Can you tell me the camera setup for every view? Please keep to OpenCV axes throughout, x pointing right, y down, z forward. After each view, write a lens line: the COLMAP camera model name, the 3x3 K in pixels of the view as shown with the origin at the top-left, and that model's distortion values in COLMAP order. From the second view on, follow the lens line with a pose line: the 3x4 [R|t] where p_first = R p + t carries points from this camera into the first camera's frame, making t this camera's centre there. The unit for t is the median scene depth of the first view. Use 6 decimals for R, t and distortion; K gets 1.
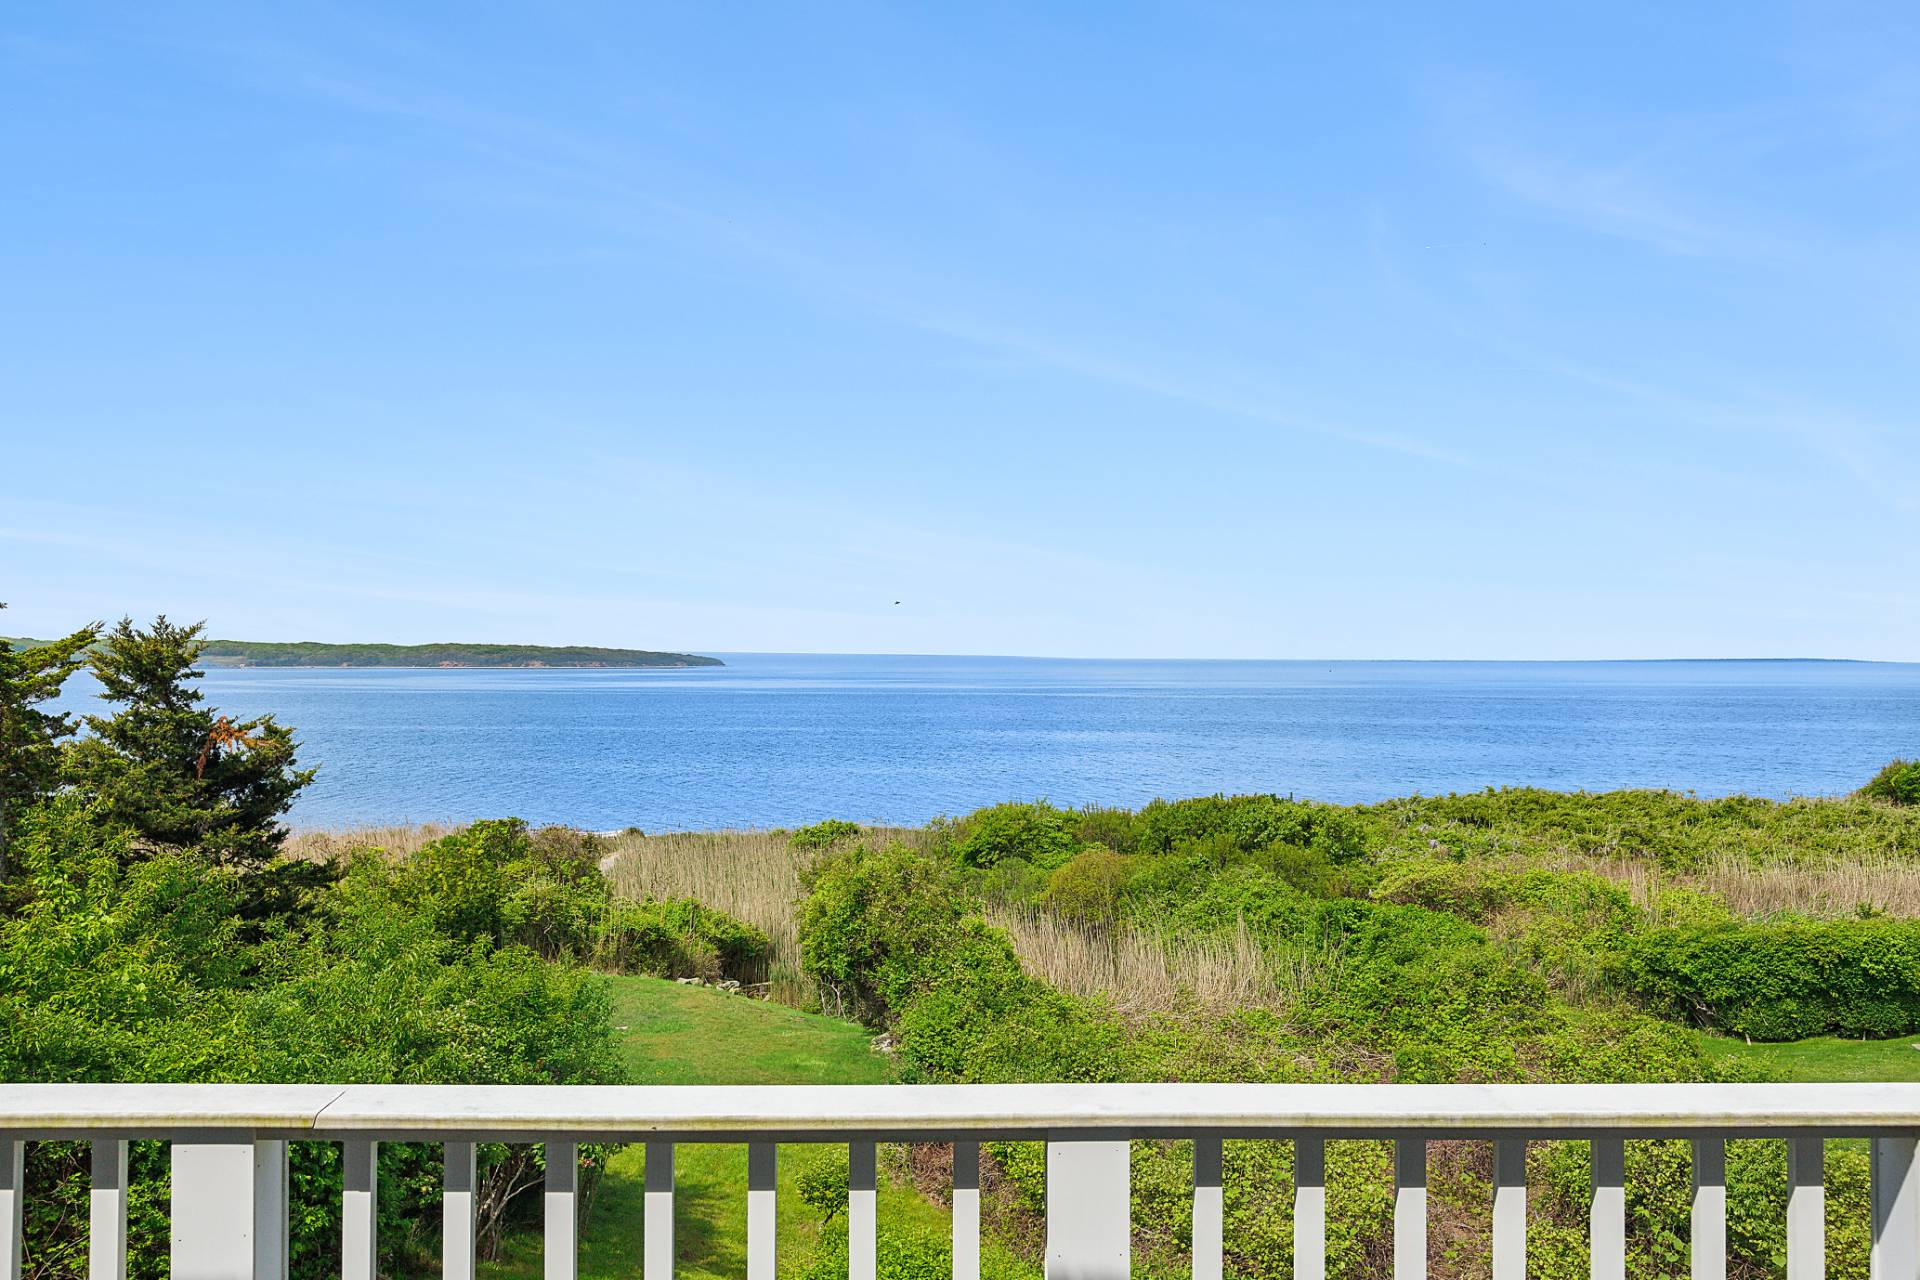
lens RADIAL K [[1428.4, 0, 957.9], [0, 1428.4, 647.4], [0, 0, 1]] dist [-0.004351, -0.001608]
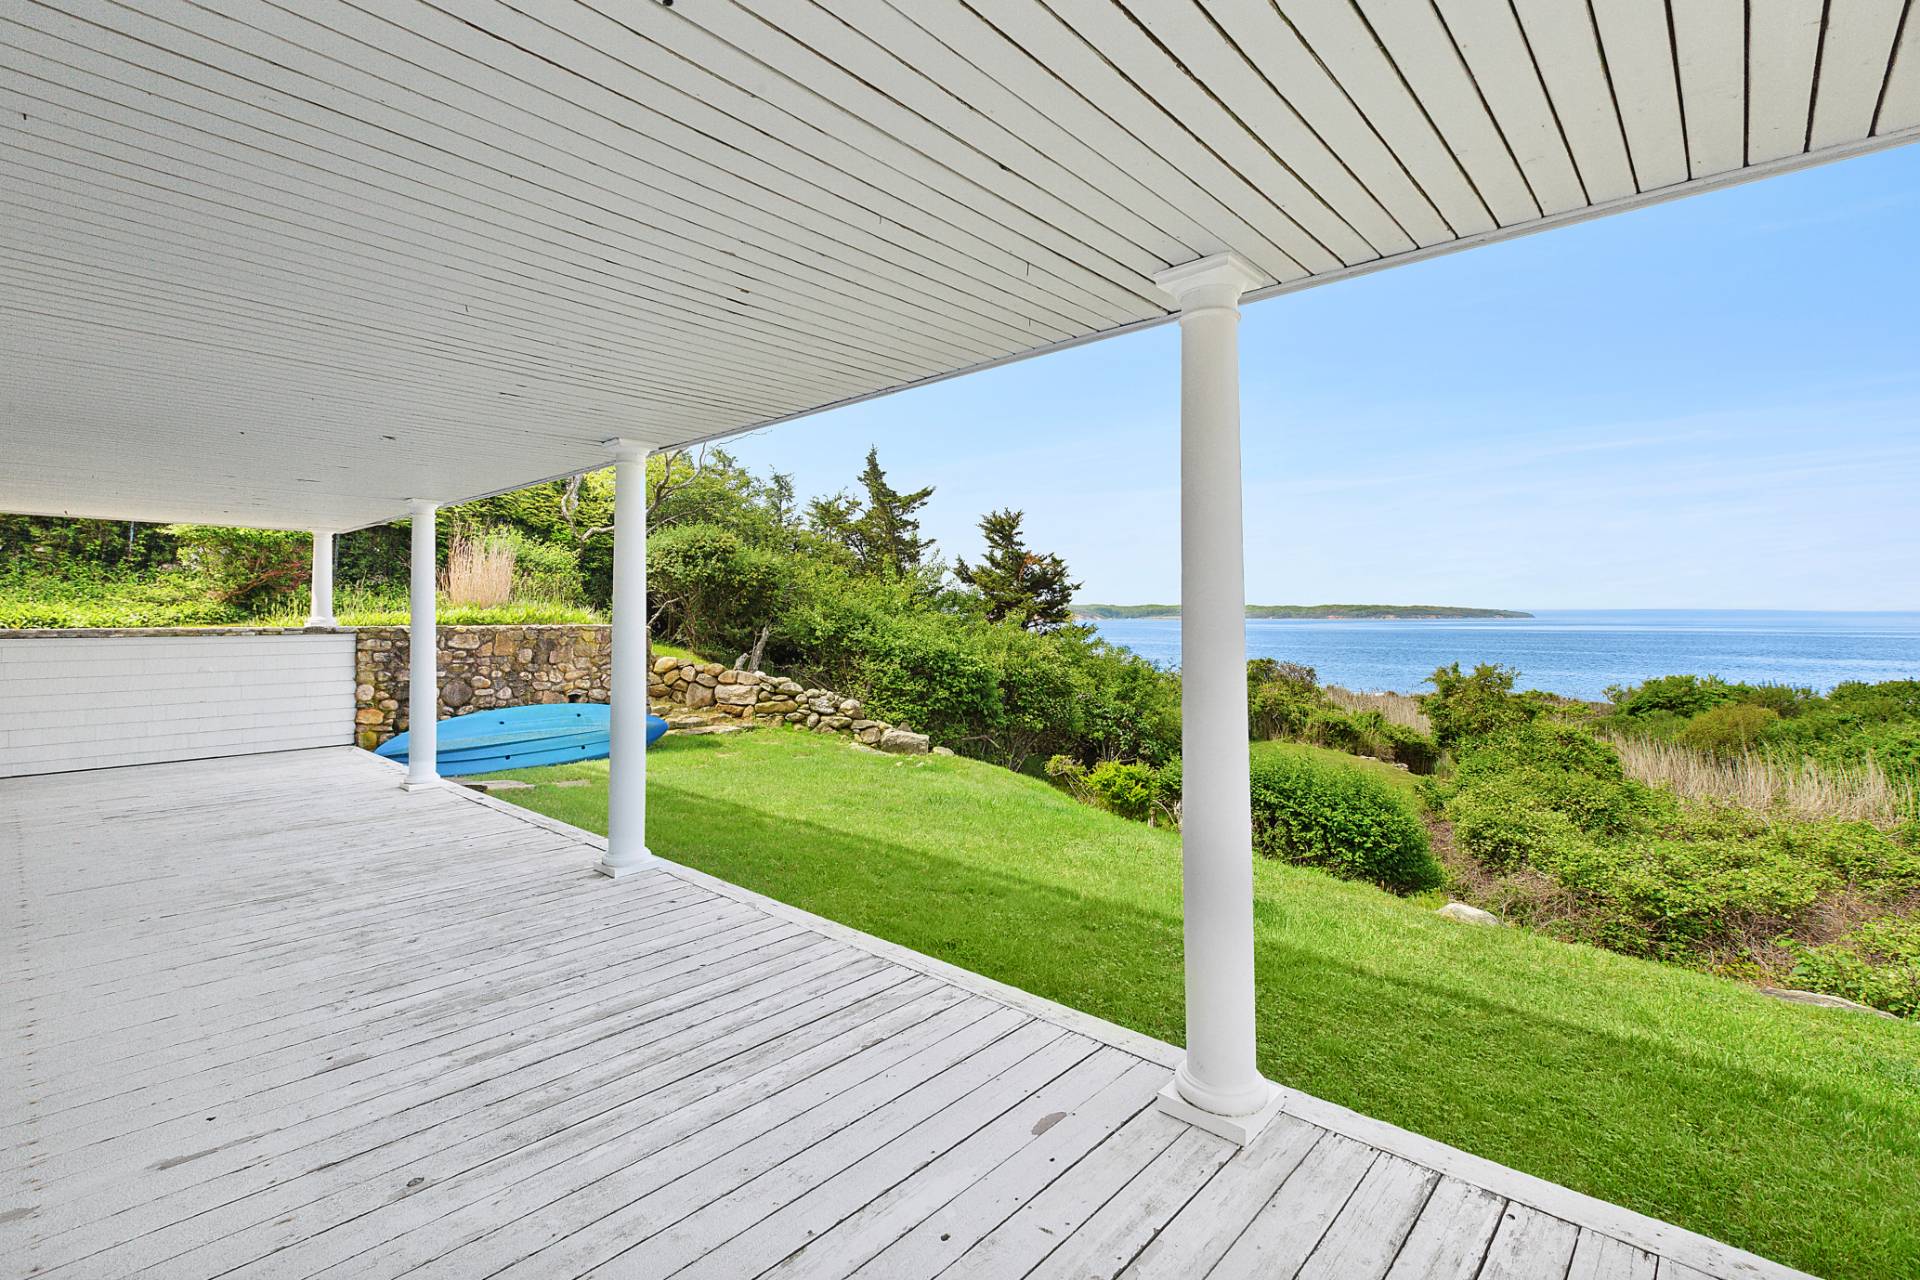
lens RADIAL K [[862.1, 0, 958.9], [0, 862.1, 624.8], [0, 0, 1]] dist [-0.000073, -0.000085]
pose [[0.718754, -0.004661, -0.695249, 0.163546], [0.012216, 0.999908, 0.005925, 0.074103], [0.695157, -0.012752, 0.718744, -0.021284]]
